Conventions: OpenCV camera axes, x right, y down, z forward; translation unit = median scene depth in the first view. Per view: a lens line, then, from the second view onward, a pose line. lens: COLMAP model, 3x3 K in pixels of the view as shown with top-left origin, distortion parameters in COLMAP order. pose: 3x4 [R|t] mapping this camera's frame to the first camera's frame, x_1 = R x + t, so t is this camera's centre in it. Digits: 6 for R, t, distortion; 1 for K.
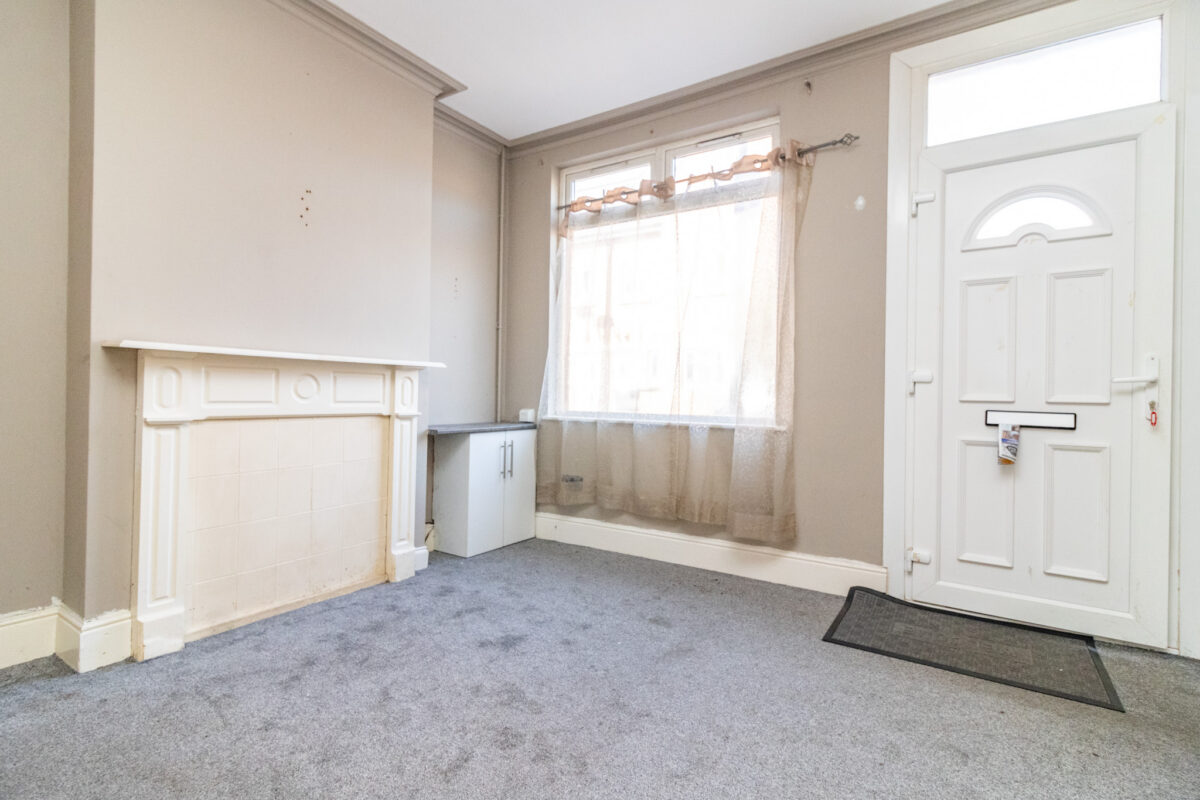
lens RADIAL K [[562.5, 0, 603.4], [0, 562.5, 394.2], [0, 0, 1]] dist [-0.002414, 0.000320]
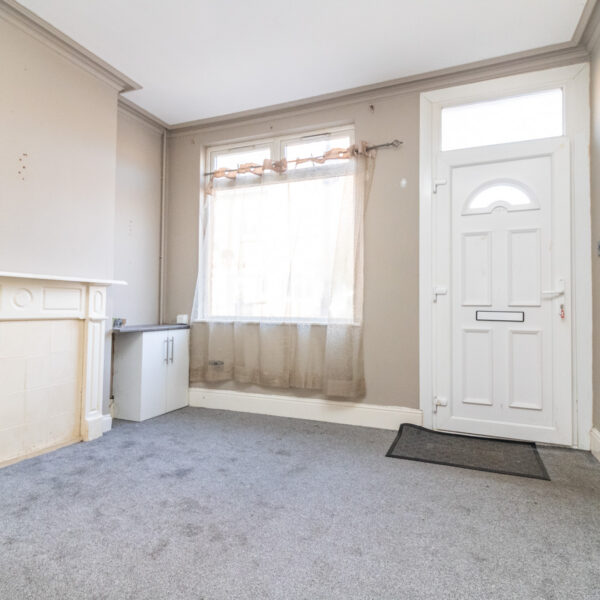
lens RADIAL K [[403.2, 0, 299.3], [0, 403.2, 297.4], [0, 0, 1]] dist [0.000705, -0.002810]
pose [[0.983094, -0.002357, 0.183084, -0.048685], [0.006483, 0.999738, -0.021936, 0.010752], [-0.182985, 0.022752, 0.982852, -0.072190]]
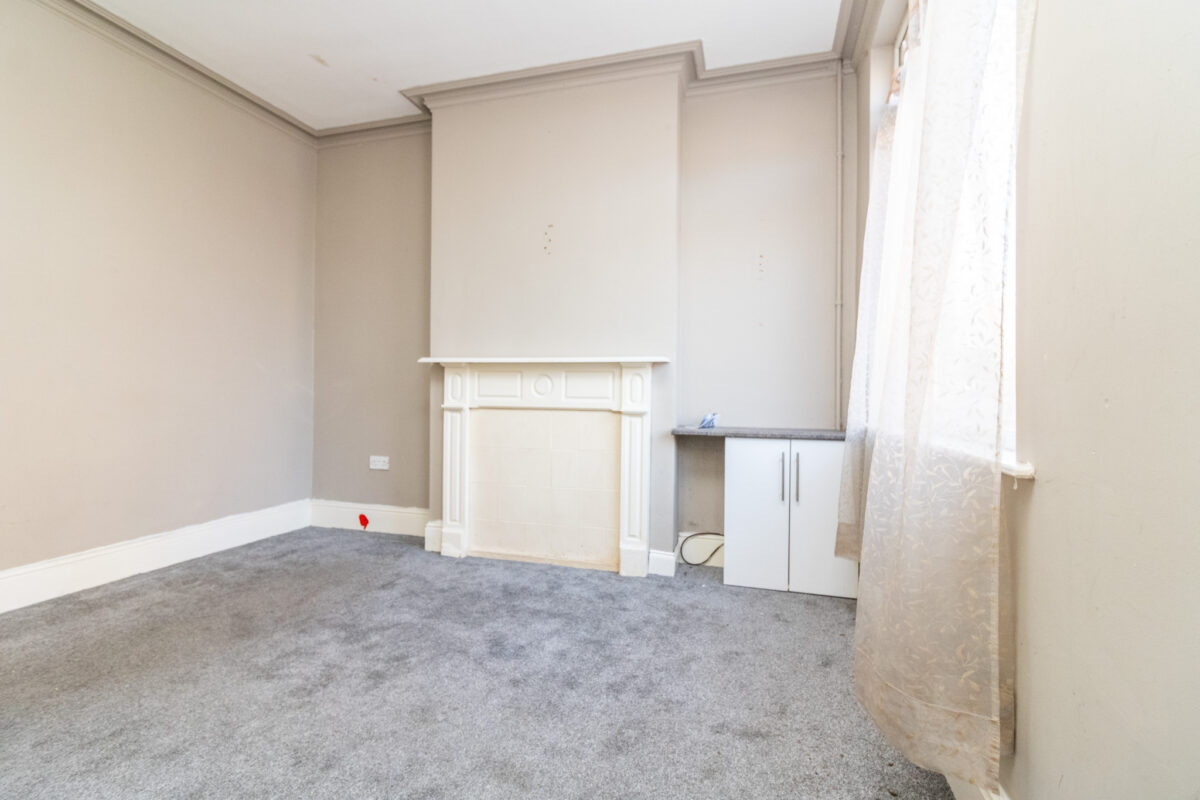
lens RADIAL K [[555.9, 0, 601.5], [0, 555.9, 386.5], [0, 0, 1]] dist [0.014065, 0.000422]
pose [[0.299306, -0.016288, -0.954018, 0.642996], [-0.006011, 0.999802, -0.018955, 0.012812], [0.954138, 0.011408, 0.299149, 0.719820]]
